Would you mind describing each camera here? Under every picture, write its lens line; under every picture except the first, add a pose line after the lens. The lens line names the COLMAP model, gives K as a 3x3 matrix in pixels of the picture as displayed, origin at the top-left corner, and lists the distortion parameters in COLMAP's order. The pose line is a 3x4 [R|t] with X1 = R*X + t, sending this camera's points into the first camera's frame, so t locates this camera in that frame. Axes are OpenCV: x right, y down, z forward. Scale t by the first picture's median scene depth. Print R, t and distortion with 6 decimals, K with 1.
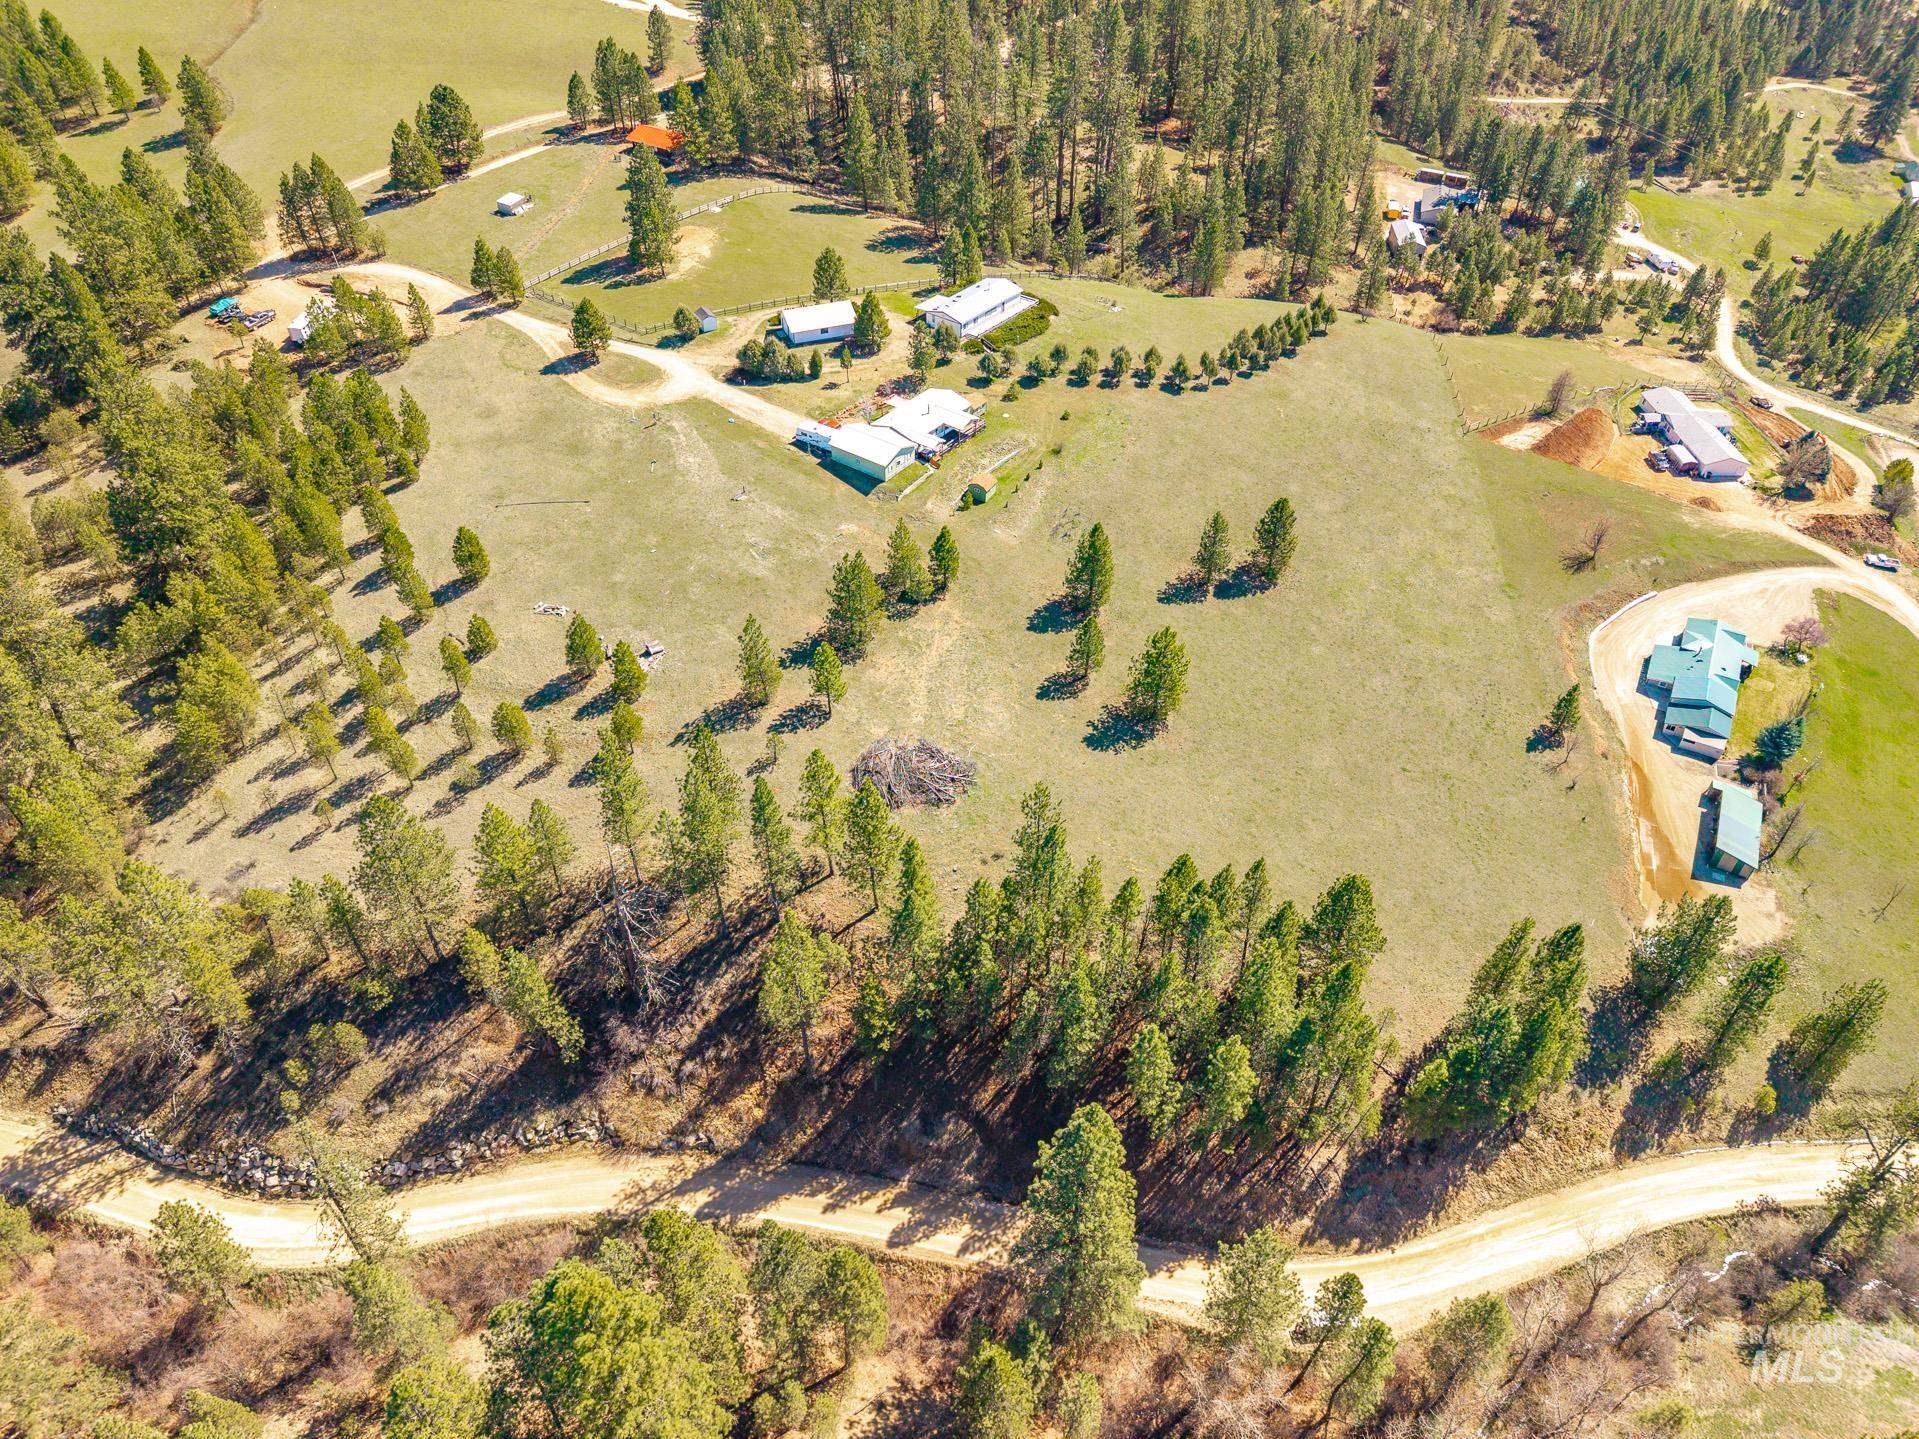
lens RADIAL K [[1286.0, 0, 960.3], [0, 1286.0, 722.9], [0, 0, 1]] dist [0.023972, -0.024483]
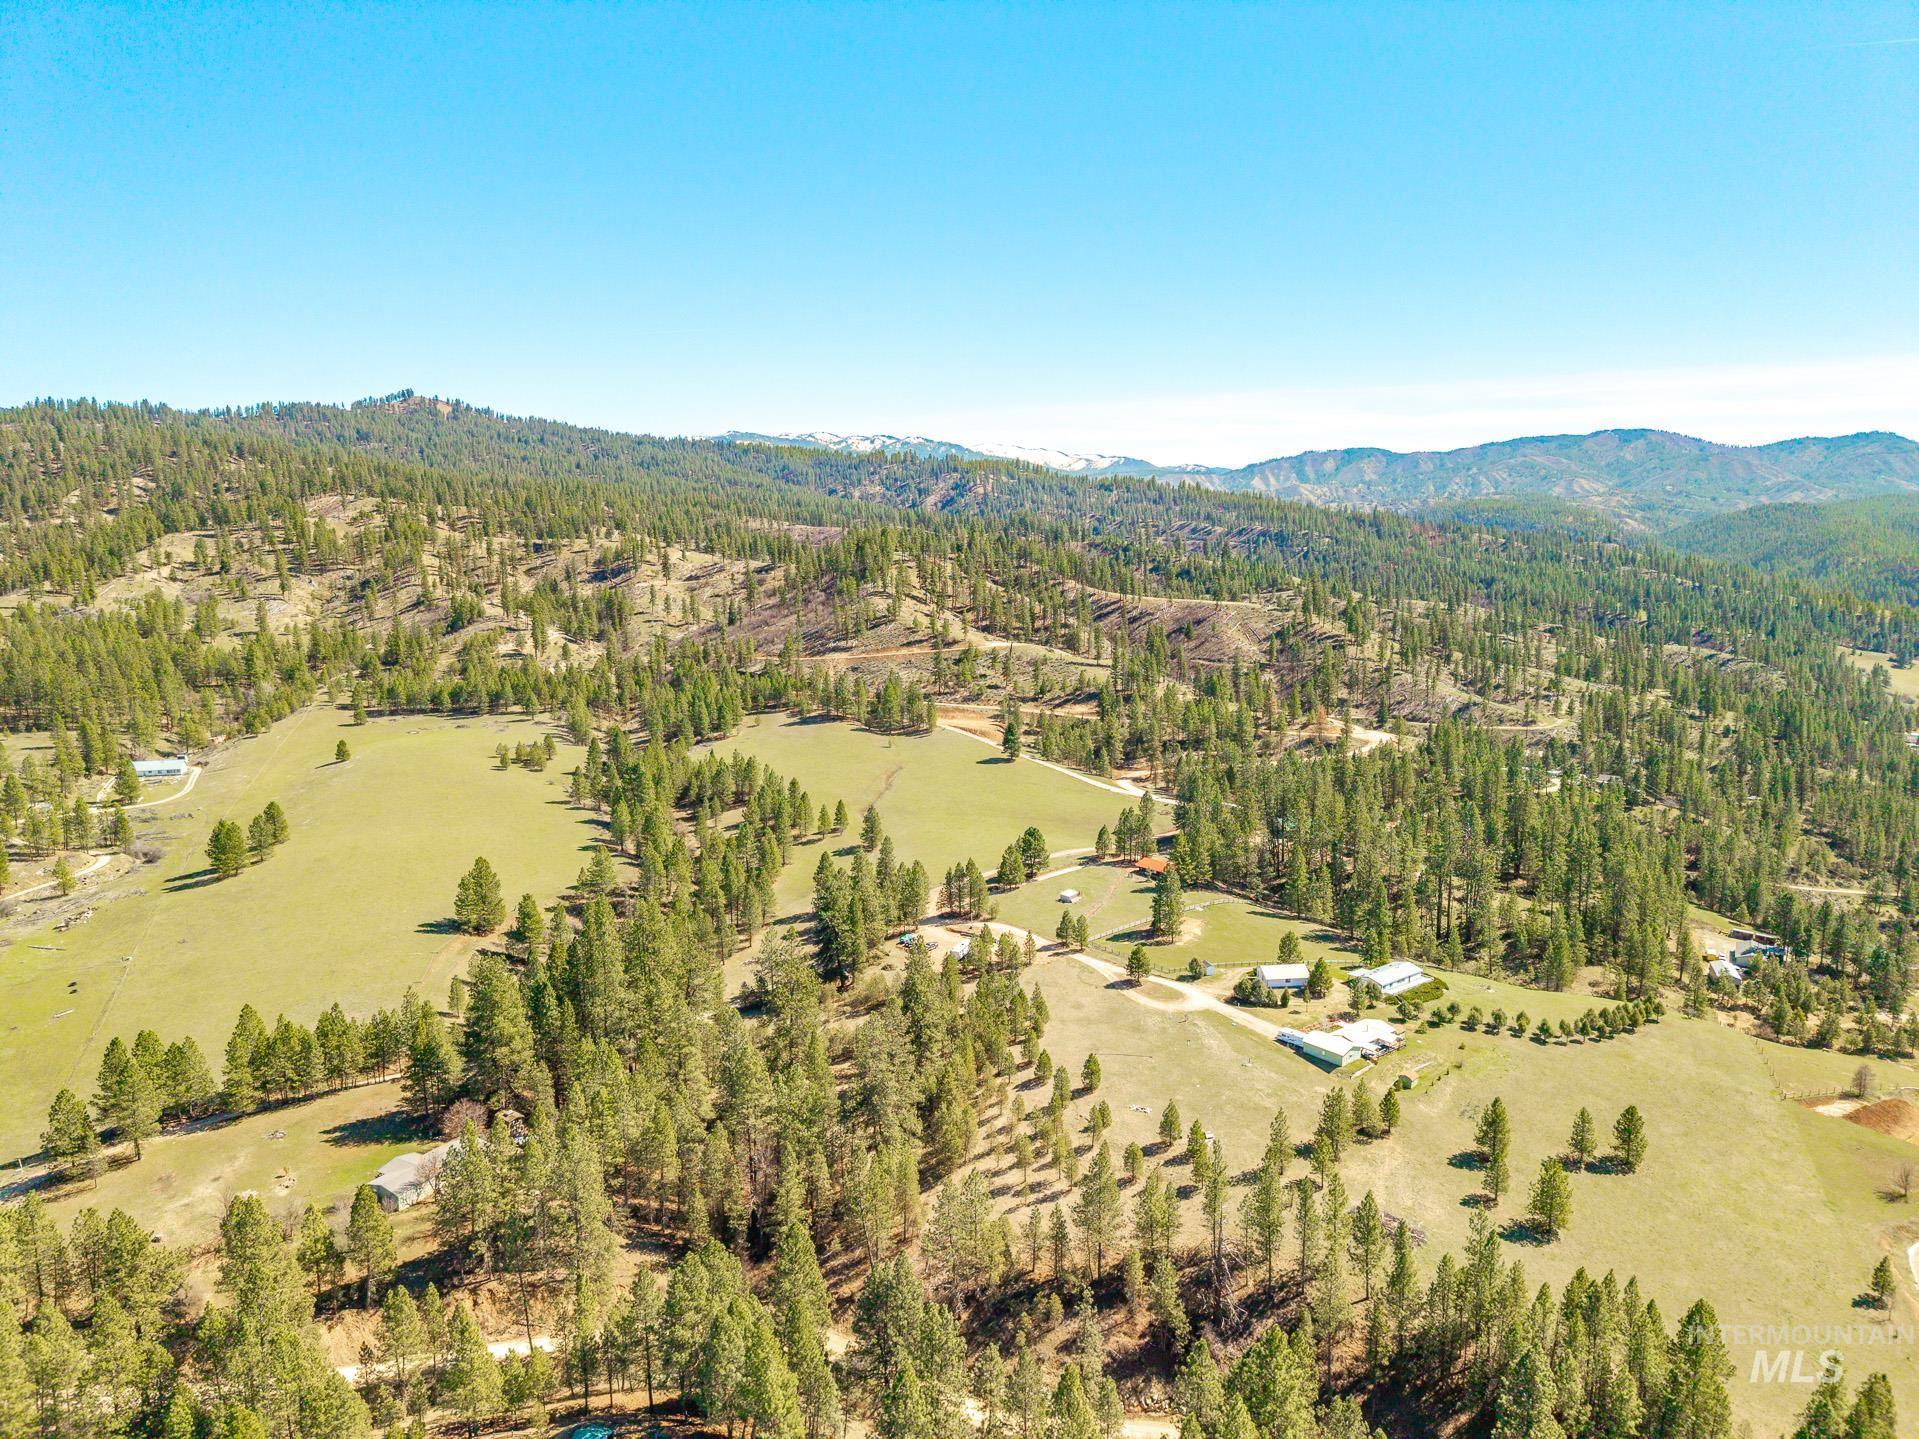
lens RADIAL K [[1286.0, 0, 960.3], [0, 1286.0, 722.9], [0, 0, 1]] dist [0.023972, -0.024483]
pose [[0.968360, 0.028231, -0.247955, -0.117294], [-0.156712, 0.842038, -0.516152, 0.298794], [0.194216, 0.538678, 0.819821, -0.506599]]
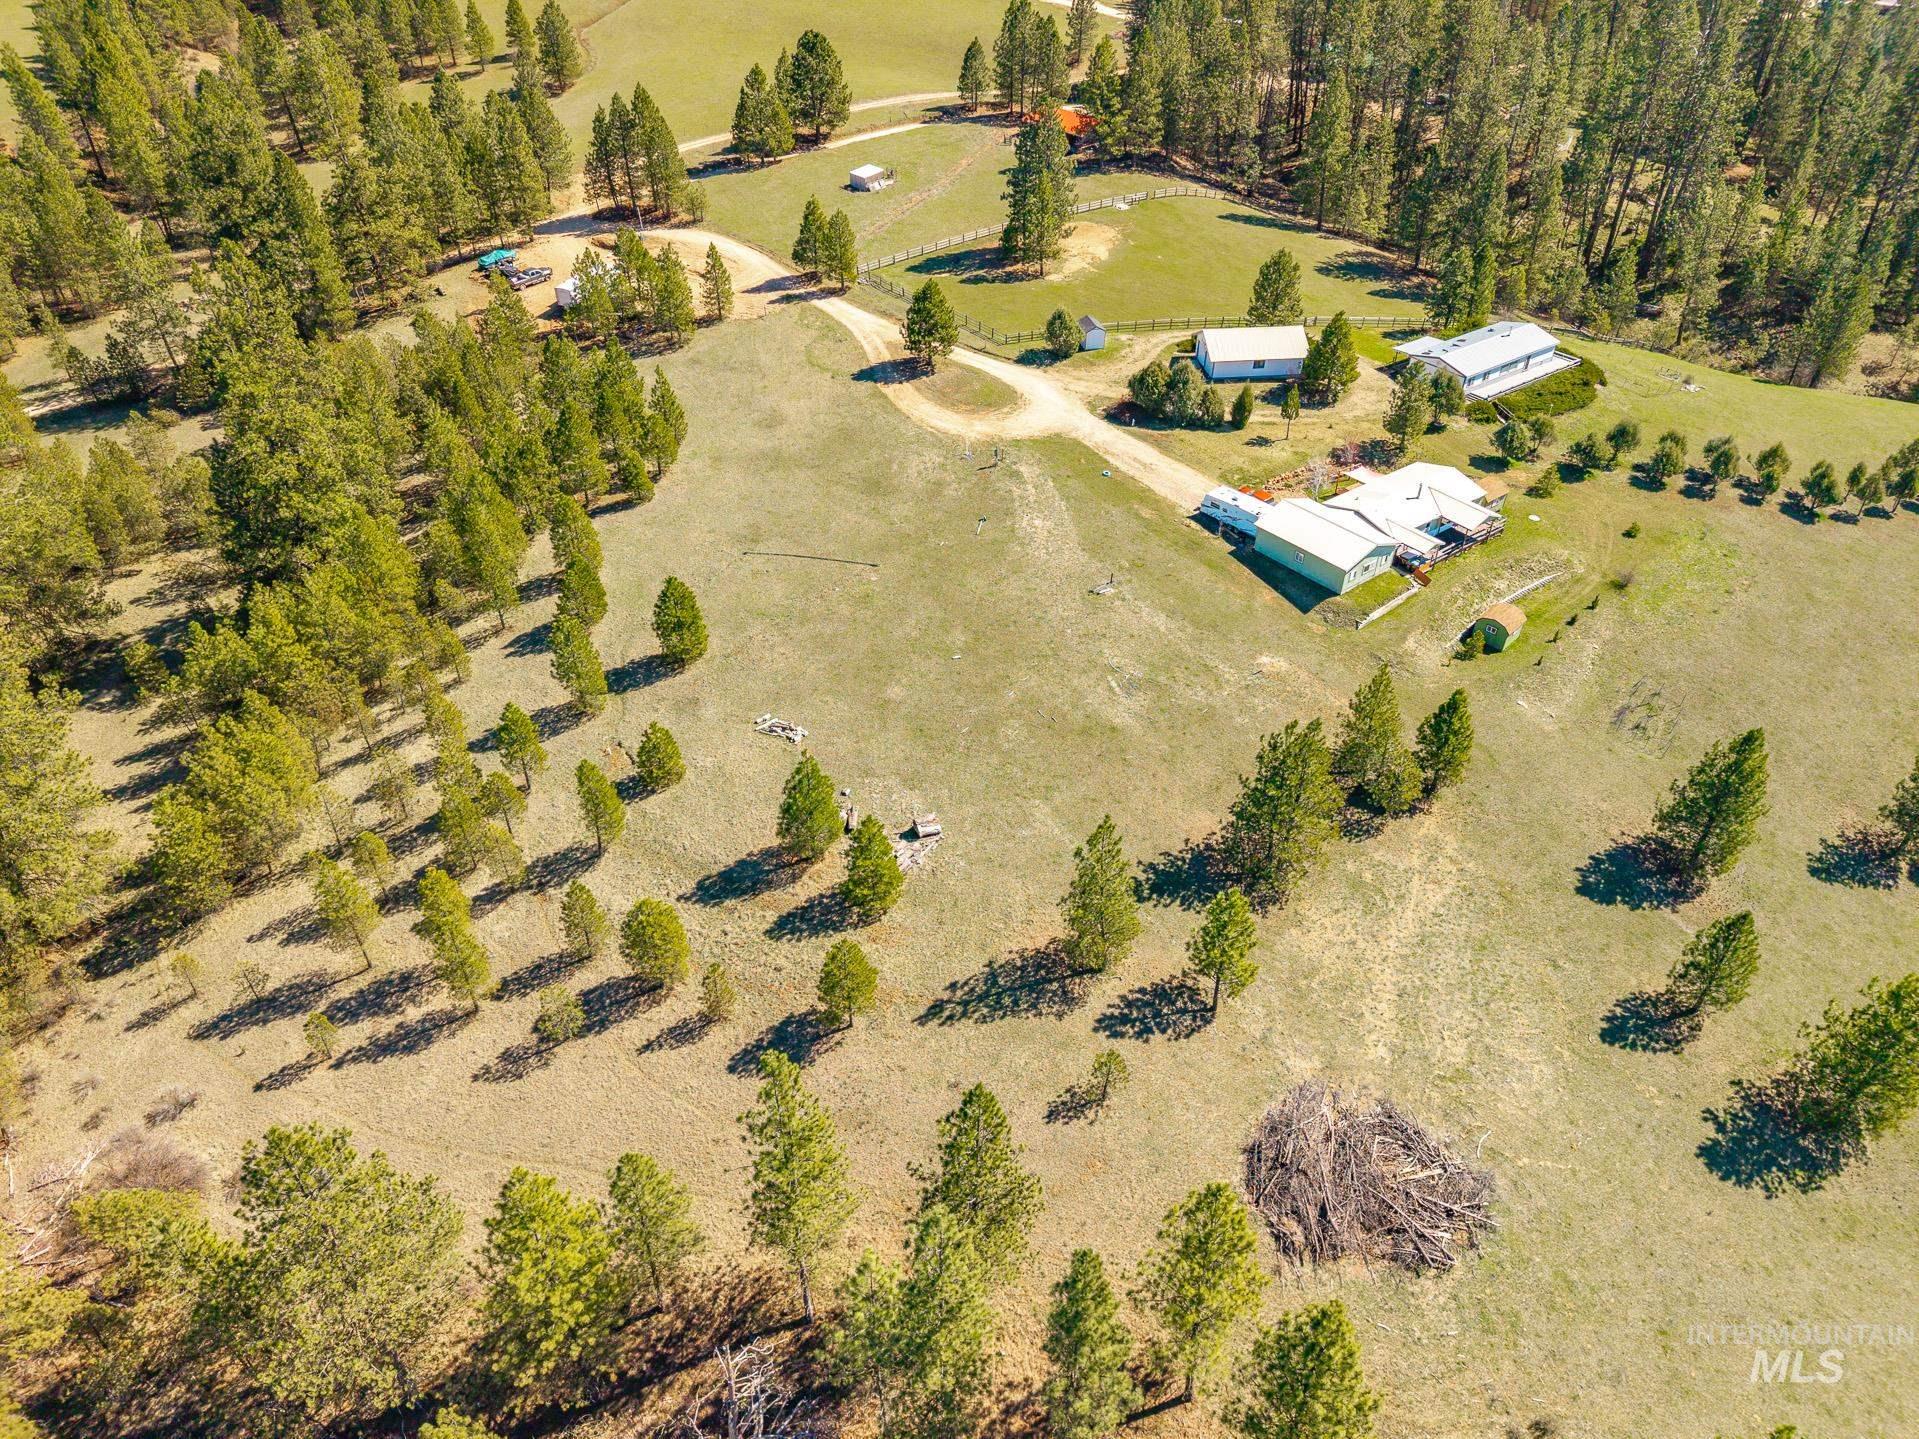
lens RADIAL K [[1286.0, 0, 960.3], [0, 1286.0, 722.9], [0, 0, 1]] dist [0.023972, -0.024483]
pose [[0.961351, 0.164894, -0.220485, -0.079766], [-0.178797, 0.982878, -0.044518, -0.062461], [0.209370, 0.082219, 0.974374, 0.335272]]
